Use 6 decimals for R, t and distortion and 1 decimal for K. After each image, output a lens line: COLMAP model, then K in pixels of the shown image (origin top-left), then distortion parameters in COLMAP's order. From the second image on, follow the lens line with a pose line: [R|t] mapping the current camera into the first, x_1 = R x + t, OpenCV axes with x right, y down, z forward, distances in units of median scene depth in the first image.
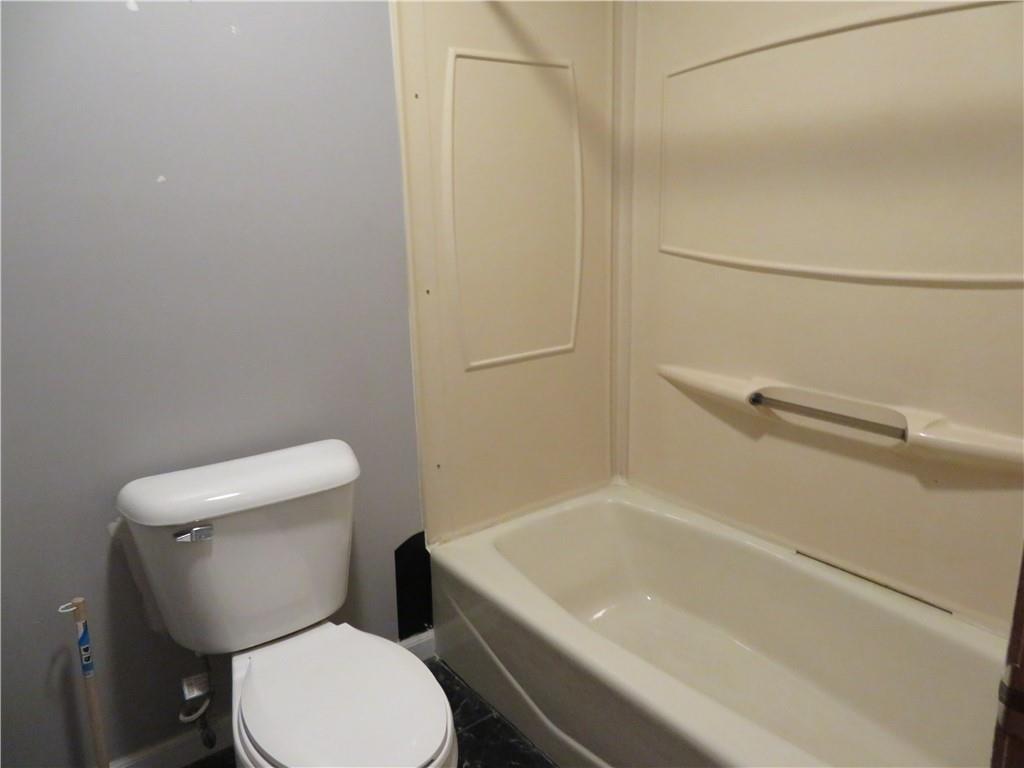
lens RADIAL K [[727.3, 0, 514.2], [0, 727.3, 384.6], [0, 0, 1]] dist [-0.009196, 0.002916]
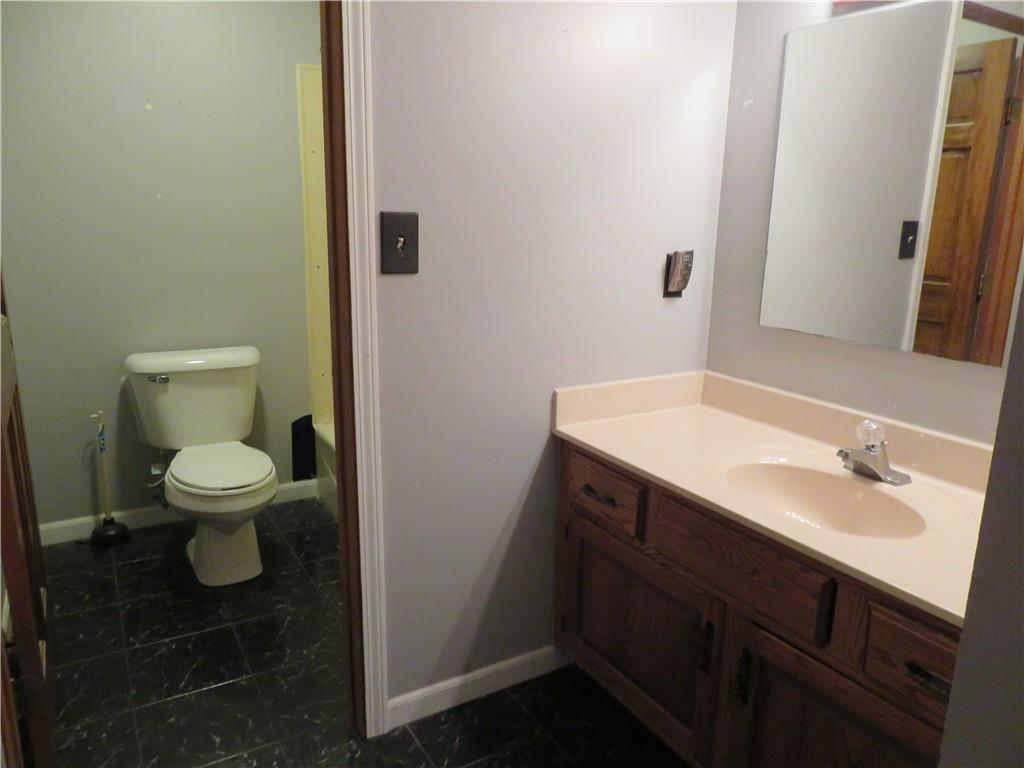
lens RADIAL K [[727.3, 0, 512.8], [0, 727.3, 380.8], [0, 0, 1]] dist [-0.009196, 0.002916]
pose [[0.993923, 0.064199, -0.089414, 0.615017], [-0.066772, 0.997427, -0.026087, 0.184002], [0.087509, 0.031899, 0.995653, -0.774571]]
